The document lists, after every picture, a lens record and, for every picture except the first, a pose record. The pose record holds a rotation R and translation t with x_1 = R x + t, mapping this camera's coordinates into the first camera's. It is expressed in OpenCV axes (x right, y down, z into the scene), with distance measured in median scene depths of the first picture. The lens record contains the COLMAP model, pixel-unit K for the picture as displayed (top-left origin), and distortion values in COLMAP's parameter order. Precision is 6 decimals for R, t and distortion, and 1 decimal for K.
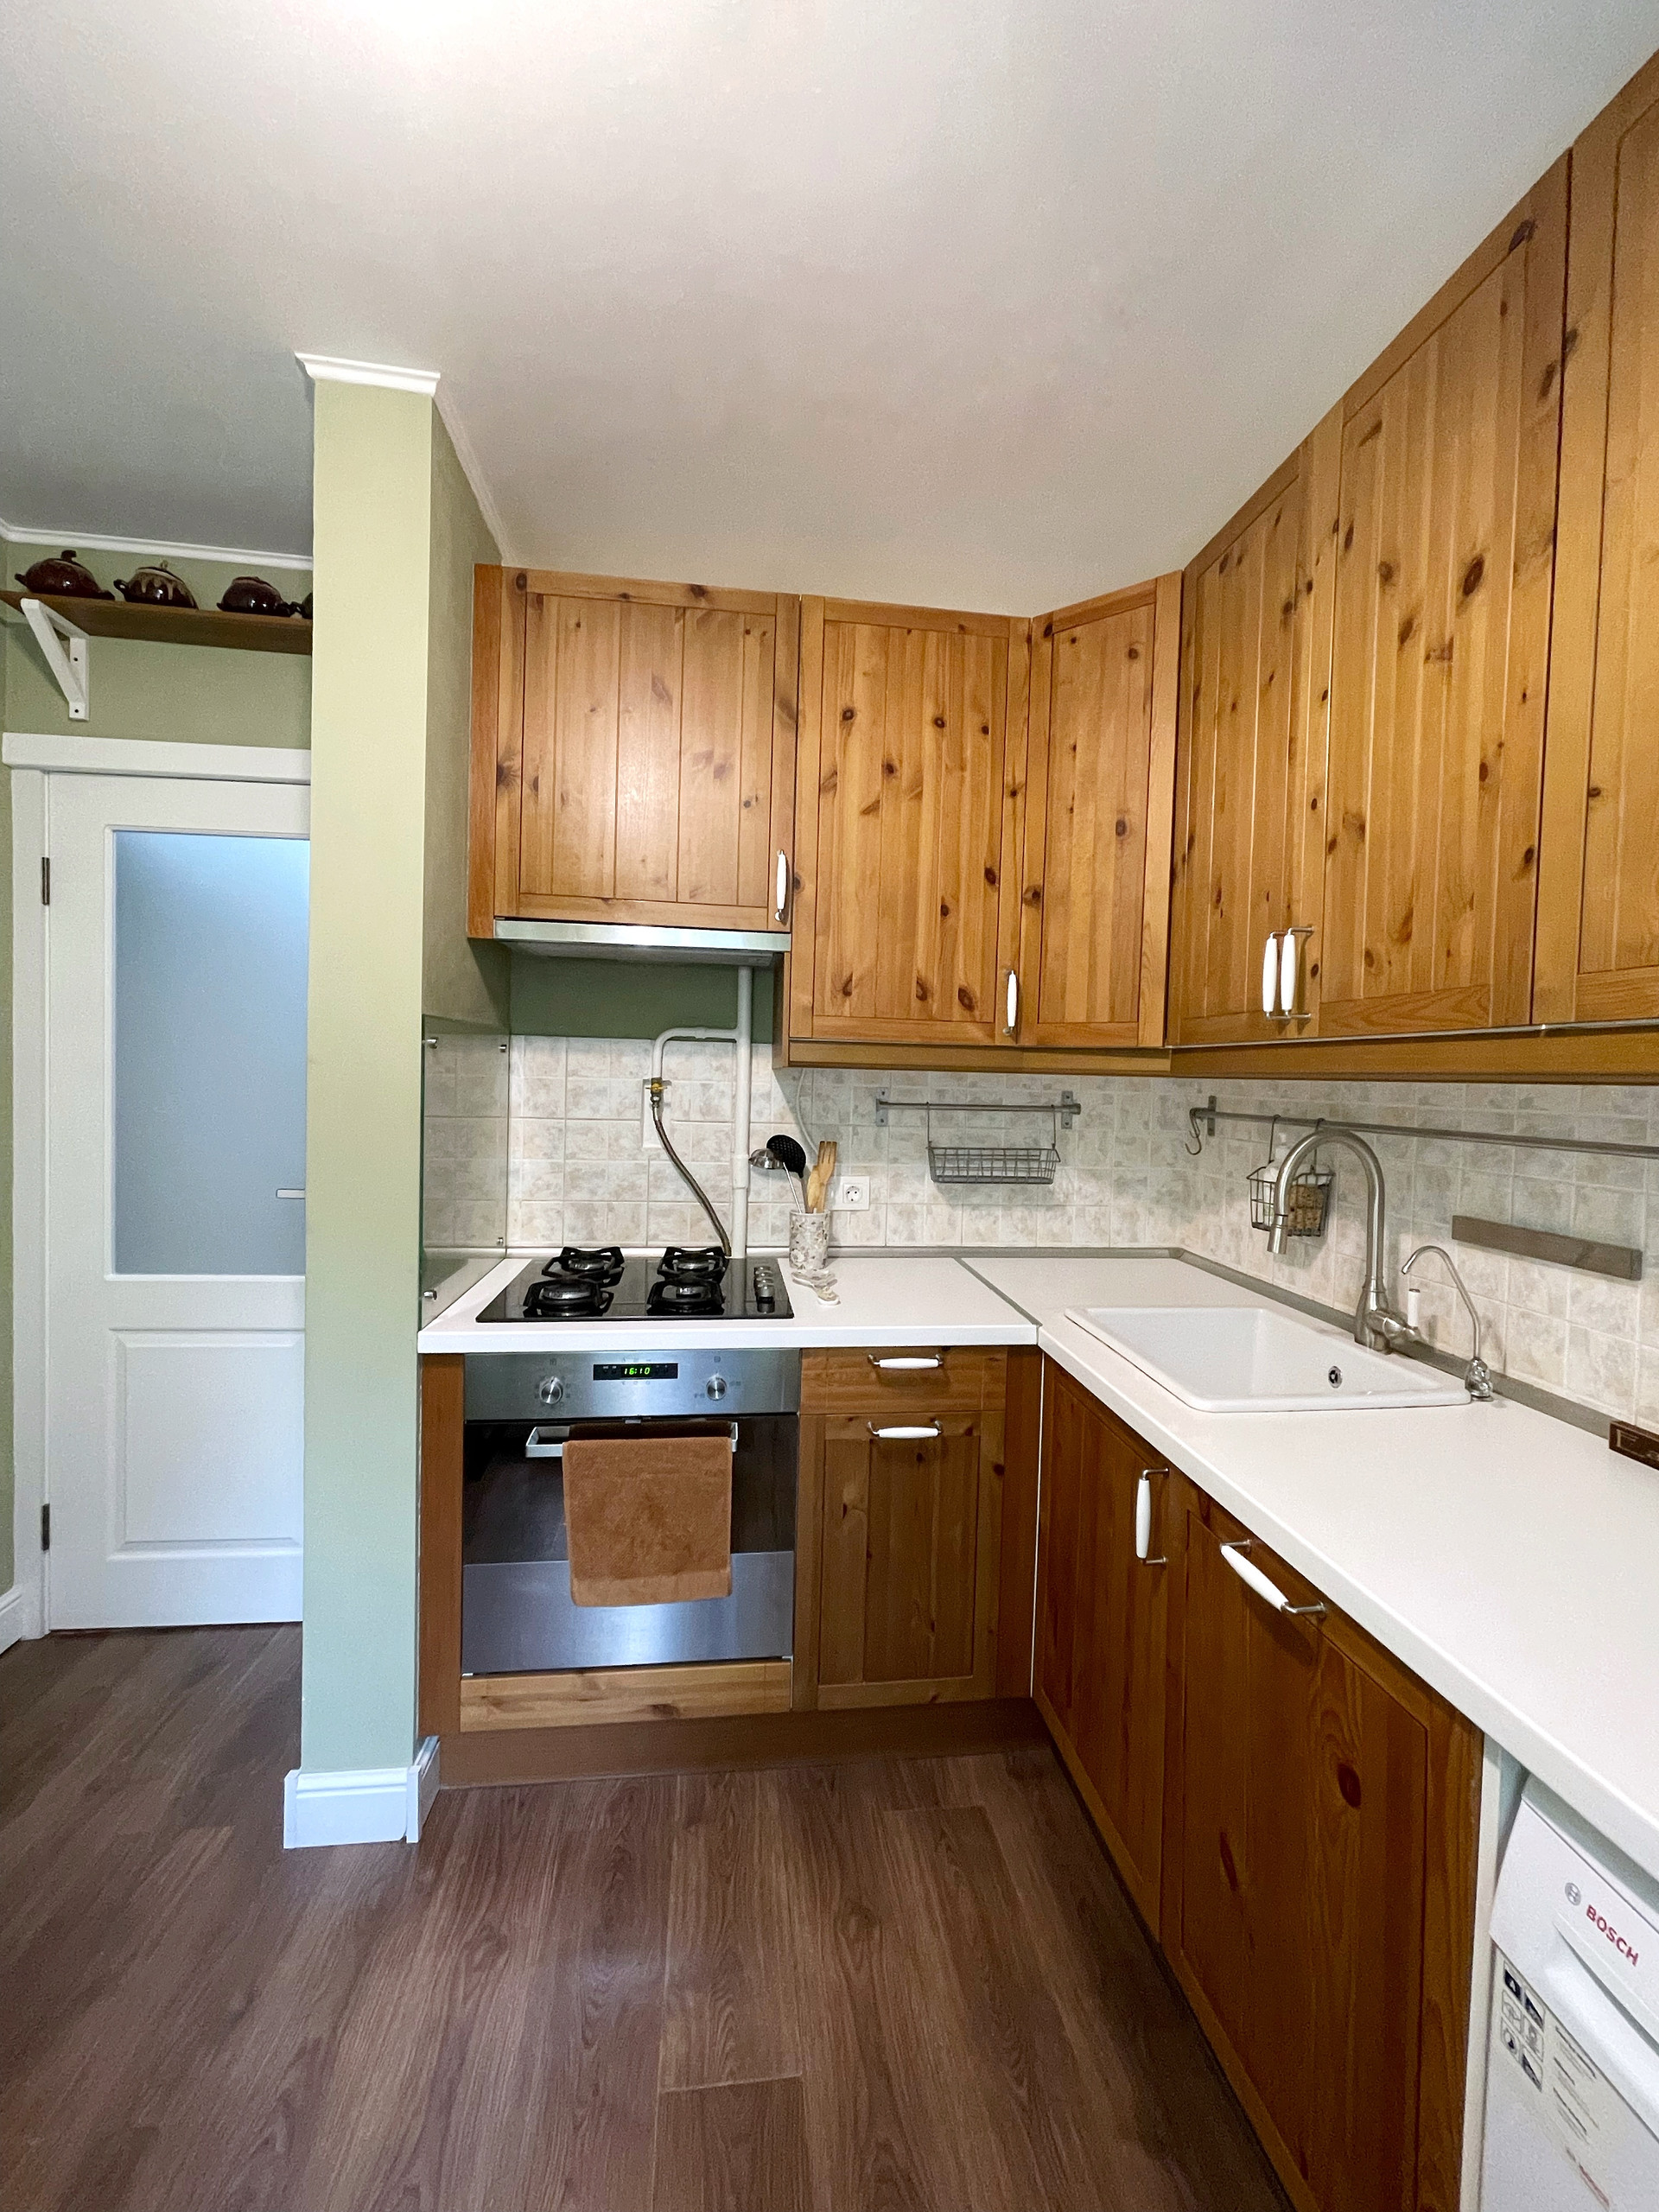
lens RADIAL K [[893.7, 0, 831.5], [0, 893.7, 1102.8], [0, 0, 1]] dist [-0.002456, -0.000524]
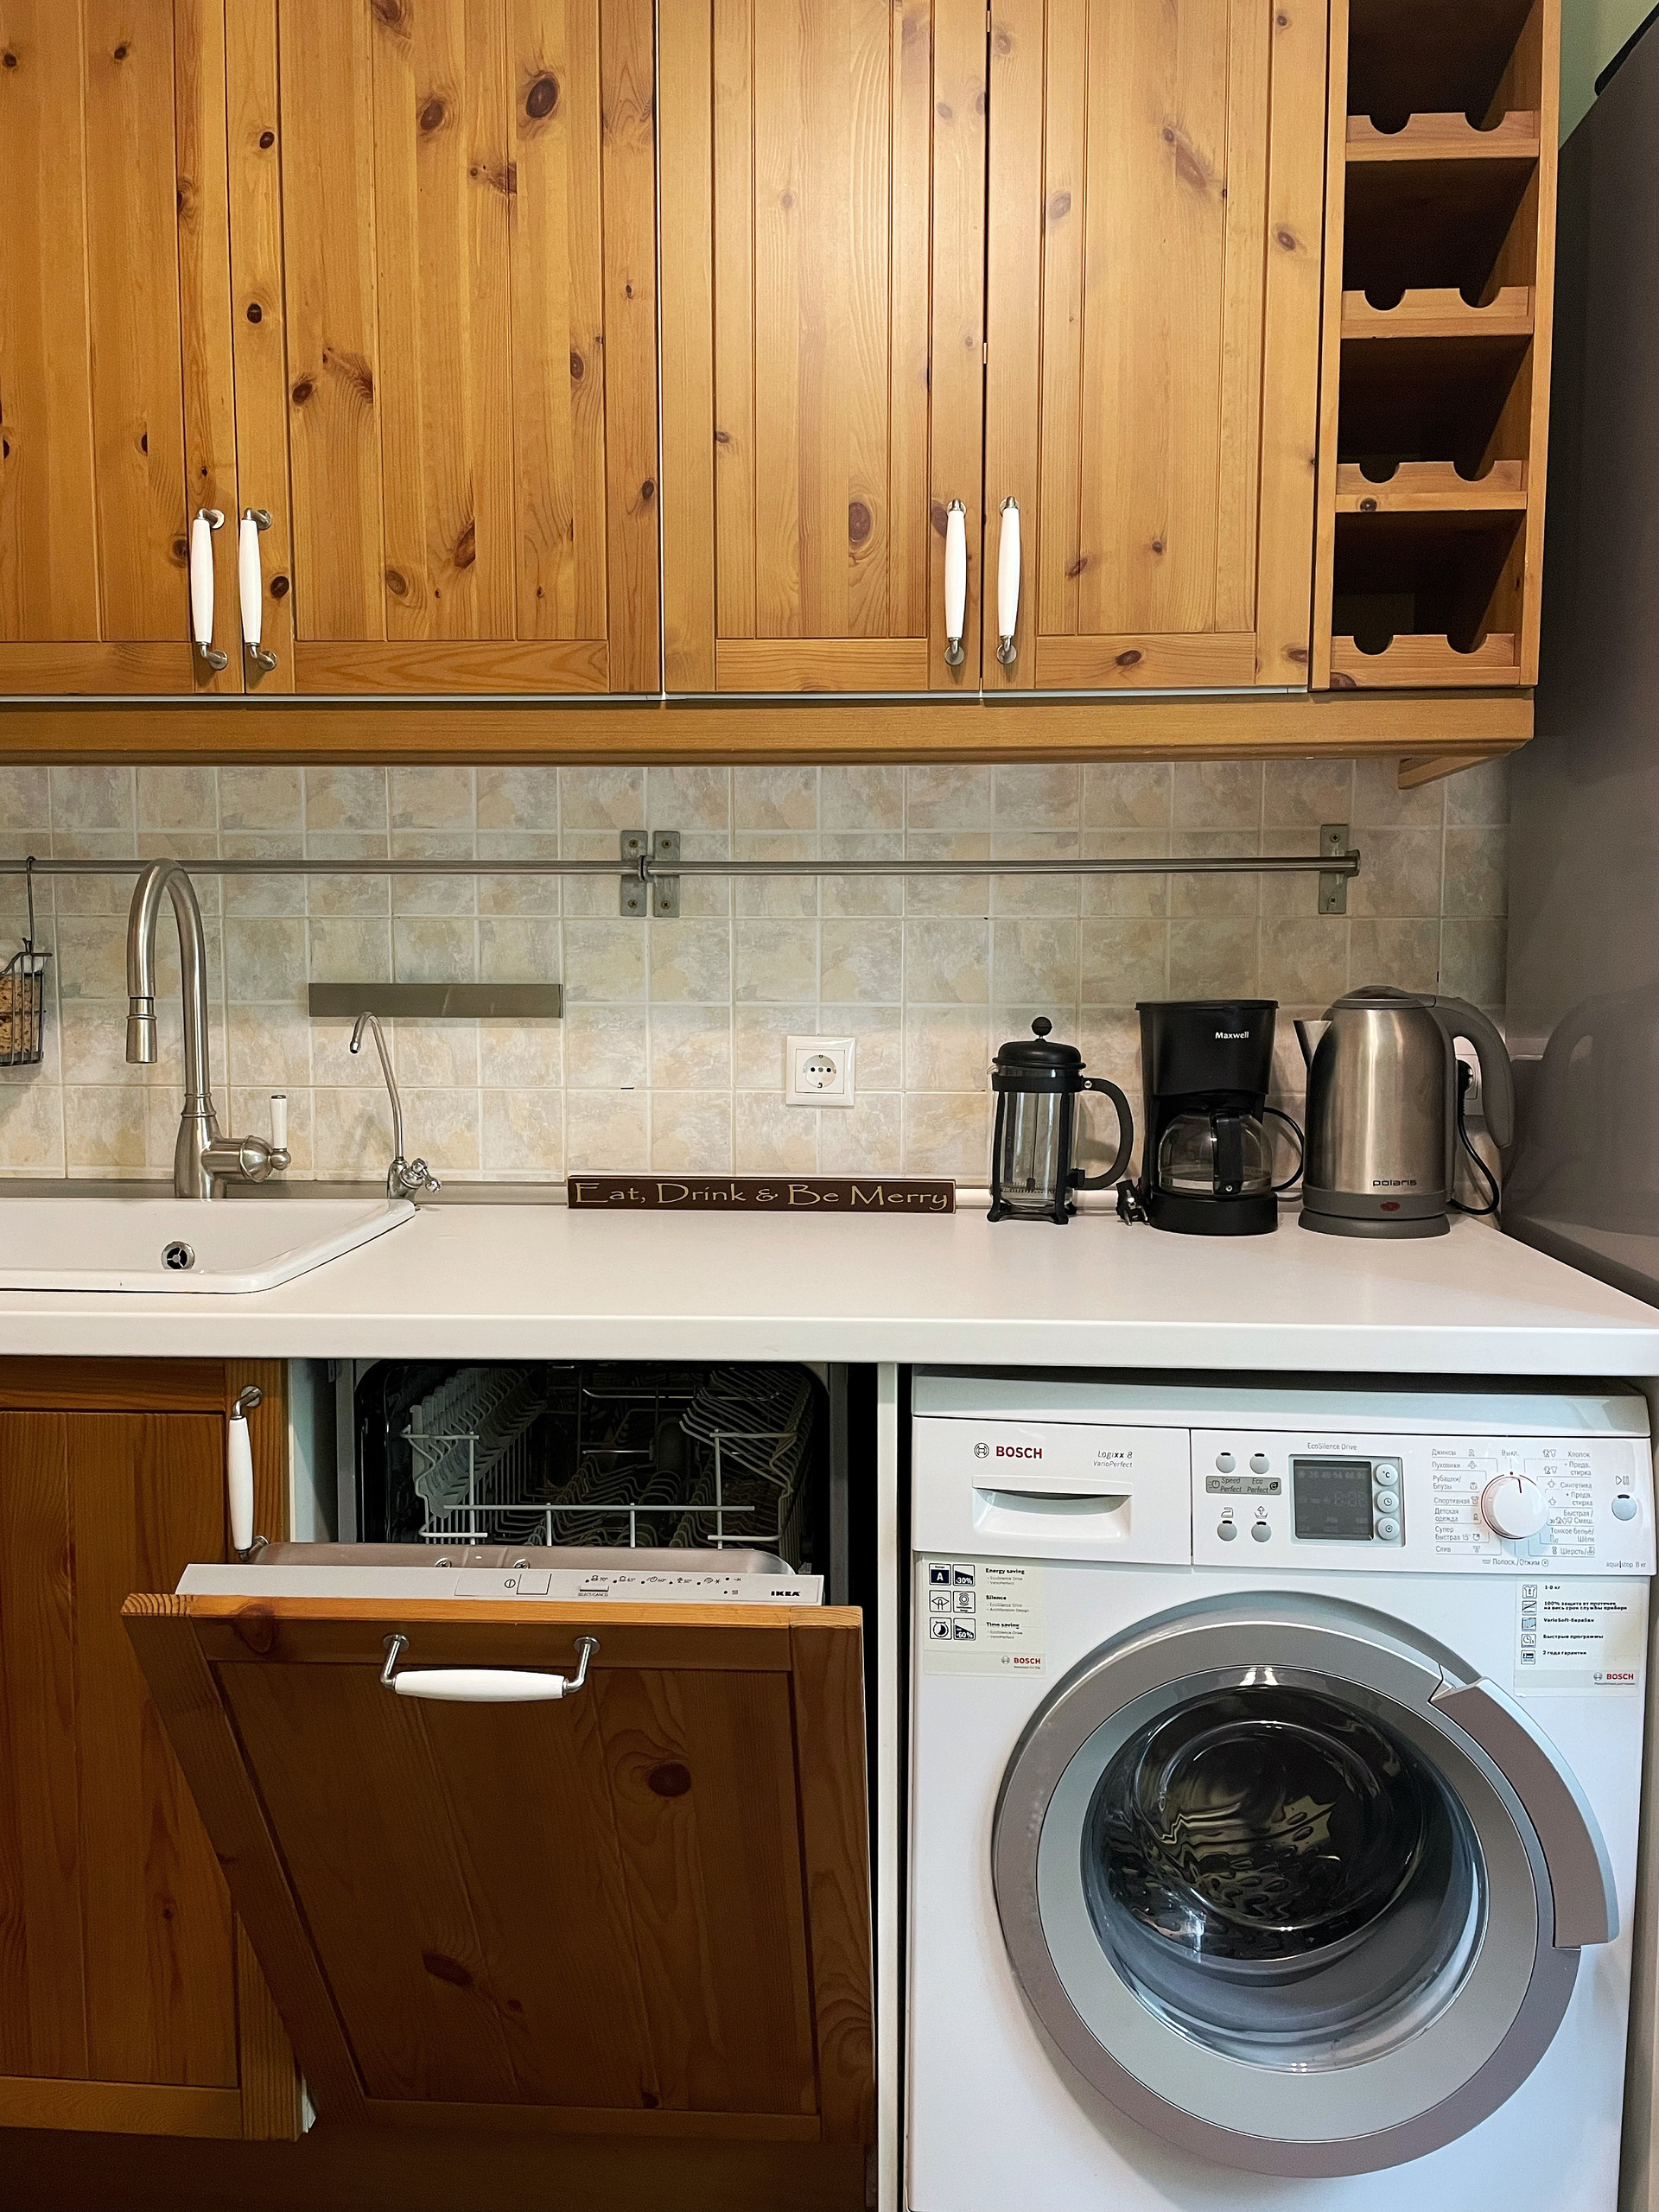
lens RADIAL K [[1671.8, 0, 844.0], [0, 1671.8, 1093.4], [0, 0, 1]] dist [0.087458, -0.111961]
pose [[0.187292, -0.106608, 0.976502, -0.649789], [0.034348, 0.994196, 0.101952, 0.110662], [-0.981704, 0.014446, 0.189866, 0.399638]]
